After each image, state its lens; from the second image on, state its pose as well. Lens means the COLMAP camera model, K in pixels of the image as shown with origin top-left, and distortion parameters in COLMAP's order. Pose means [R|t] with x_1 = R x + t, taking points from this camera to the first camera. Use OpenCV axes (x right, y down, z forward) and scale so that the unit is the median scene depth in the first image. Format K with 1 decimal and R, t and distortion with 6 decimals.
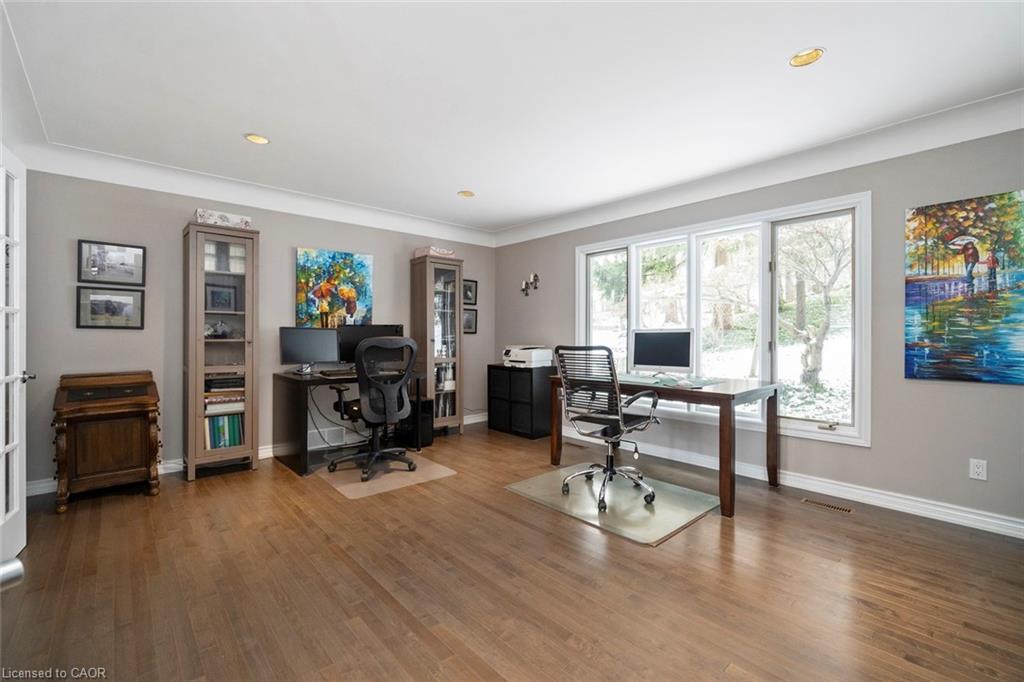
lens RADIAL K [[430.4, 0, 513.3], [0, 430.4, 333.4], [0, 0, 1]] dist [0.000617, 0.000238]
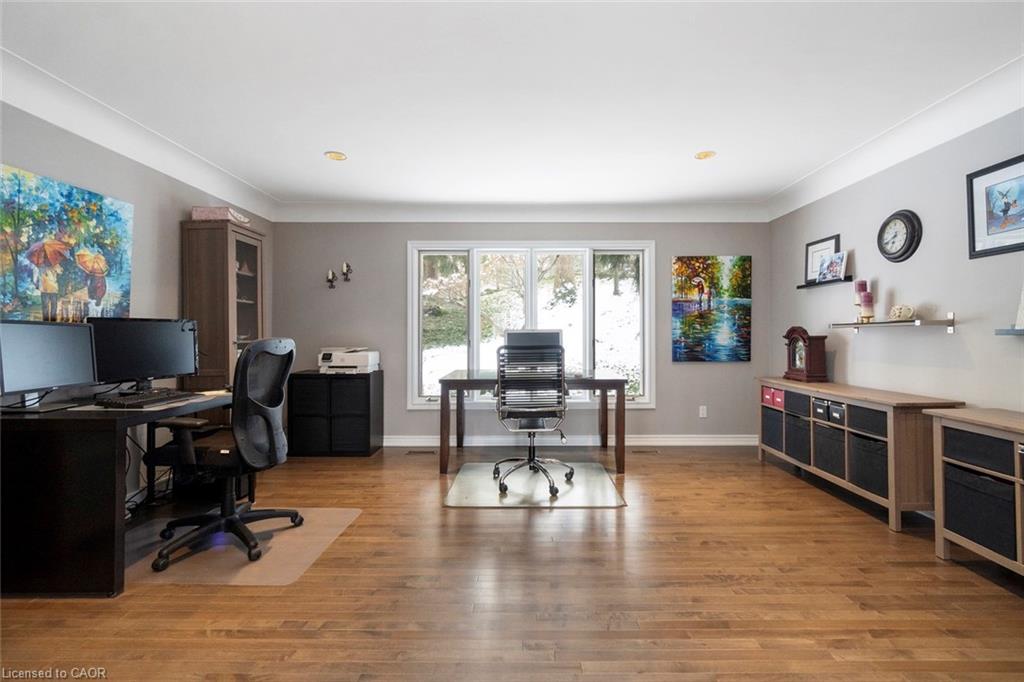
lens RADIAL K [[449.3, 0, 504.8], [0, 449.3, 325.0], [0, 0, 1]] dist [-0.000075, 0.000173]
pose [[0.681994, 0.014857, 0.731207, -0.468716], [-0.001678, 0.999823, -0.018749, 0.000004], [-0.731356, 0.011560, 0.681898, 0.202454]]
